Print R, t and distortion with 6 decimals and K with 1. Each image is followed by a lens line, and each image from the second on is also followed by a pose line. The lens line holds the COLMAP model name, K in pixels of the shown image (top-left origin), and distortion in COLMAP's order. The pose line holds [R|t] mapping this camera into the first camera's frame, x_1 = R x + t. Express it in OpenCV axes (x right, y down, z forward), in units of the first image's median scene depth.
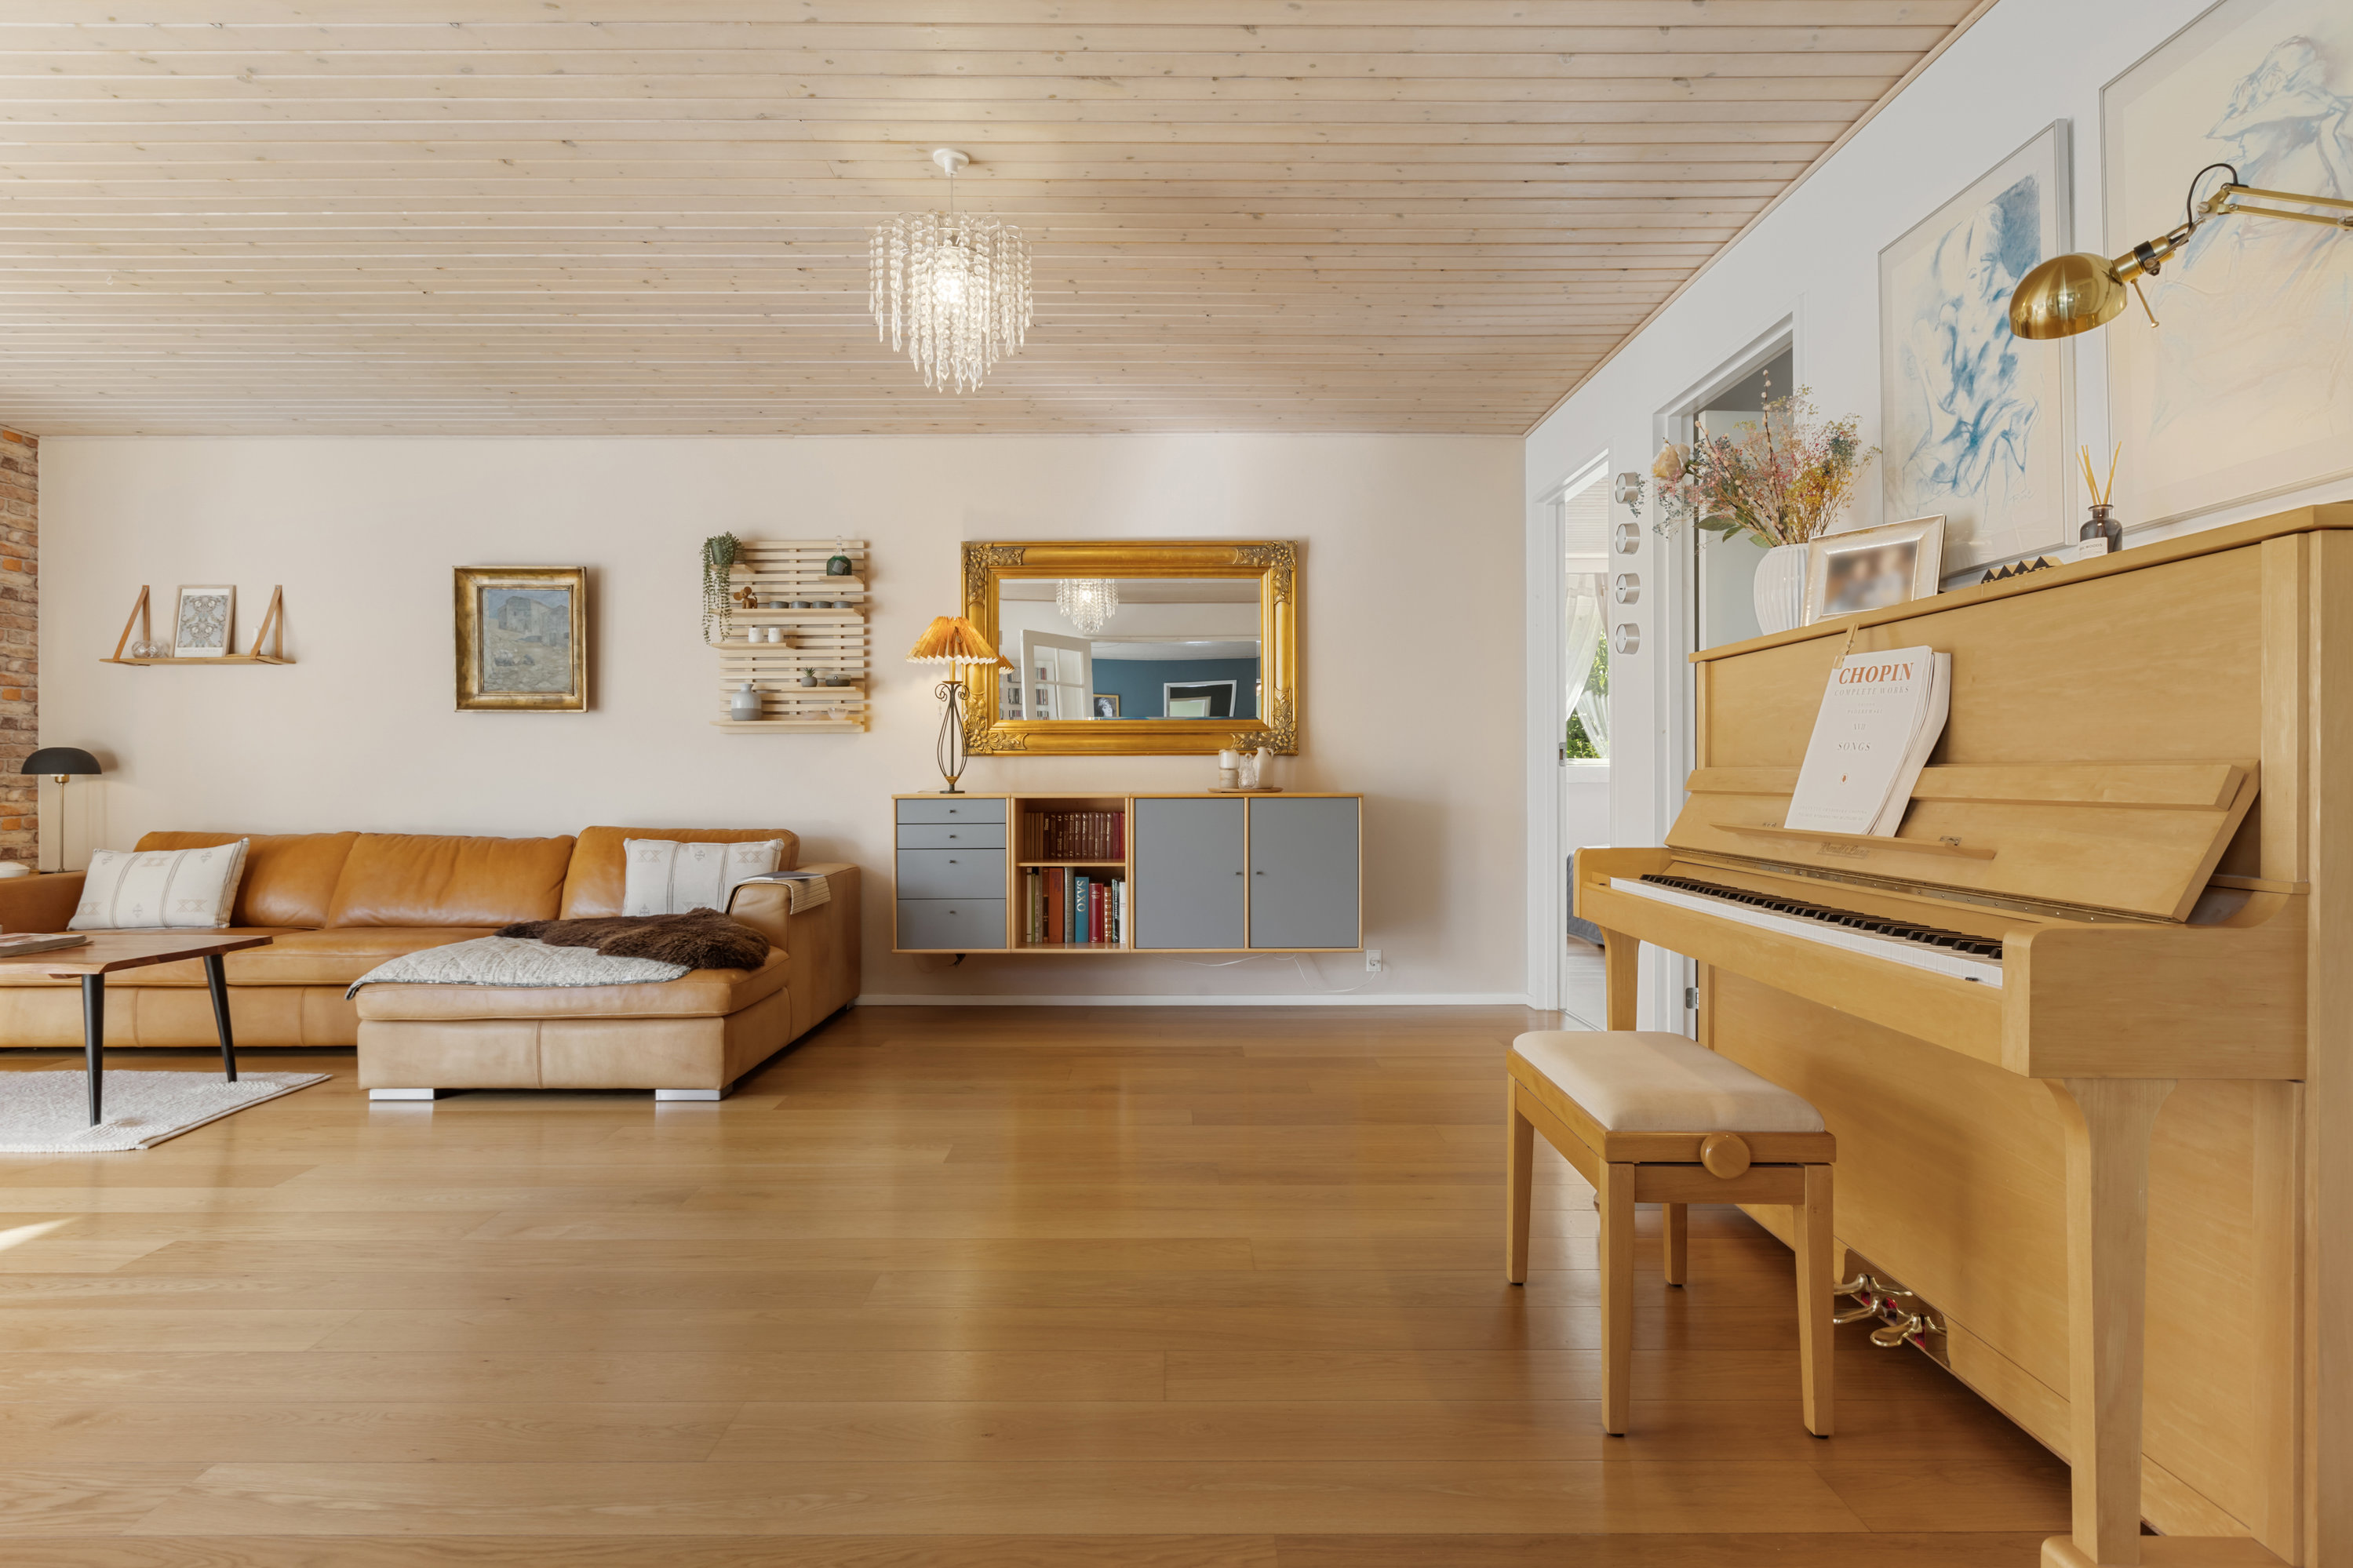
lens RADIAL K [[1257.3, 0, 1187.1], [0, 1257.3, 787.6], [0, 0, 1]] dist [0.012251, -0.000152]
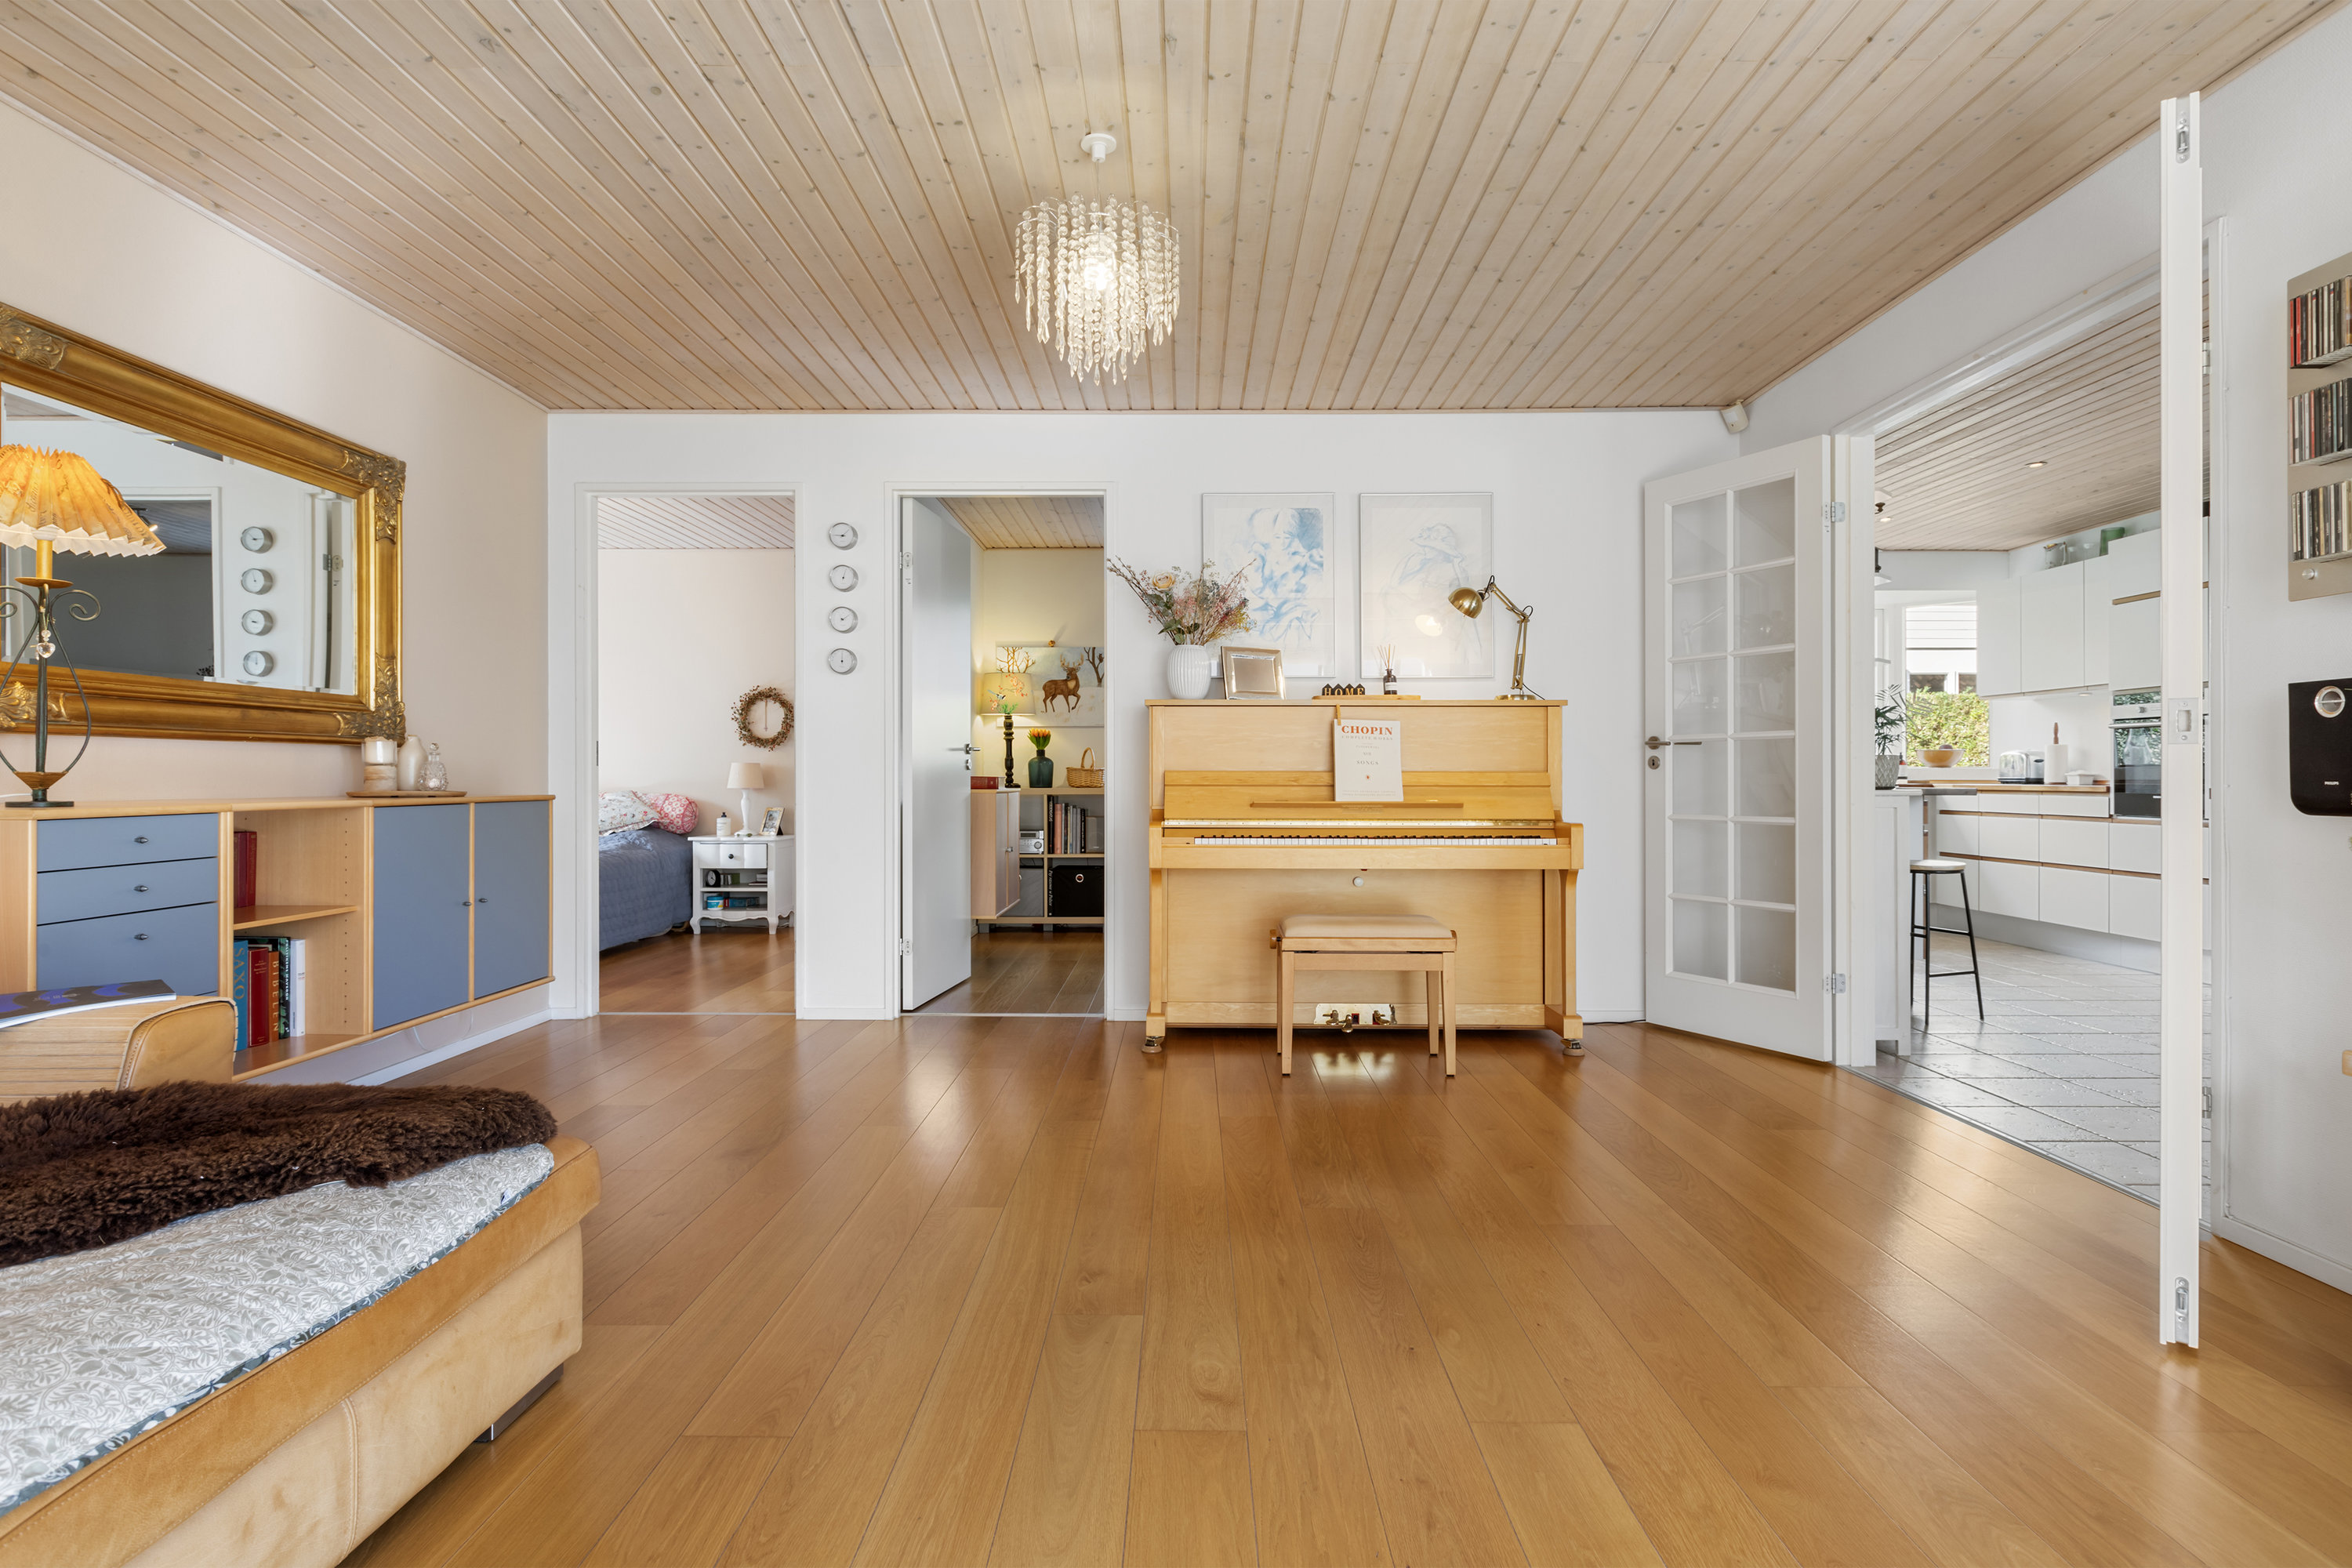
lens RADIAL K [[1257.0, 0, 1172.0], [0, 1257.0, 784.9], [0, 0, 1]] dist [0.012251, -0.000152]
pose [[-0.002333, -0.007262, 0.999971, -1.414311], [0.004413, 0.999964, 0.007272, -0.011707], [-0.999988, 0.004430, -0.002301, 1.149770]]
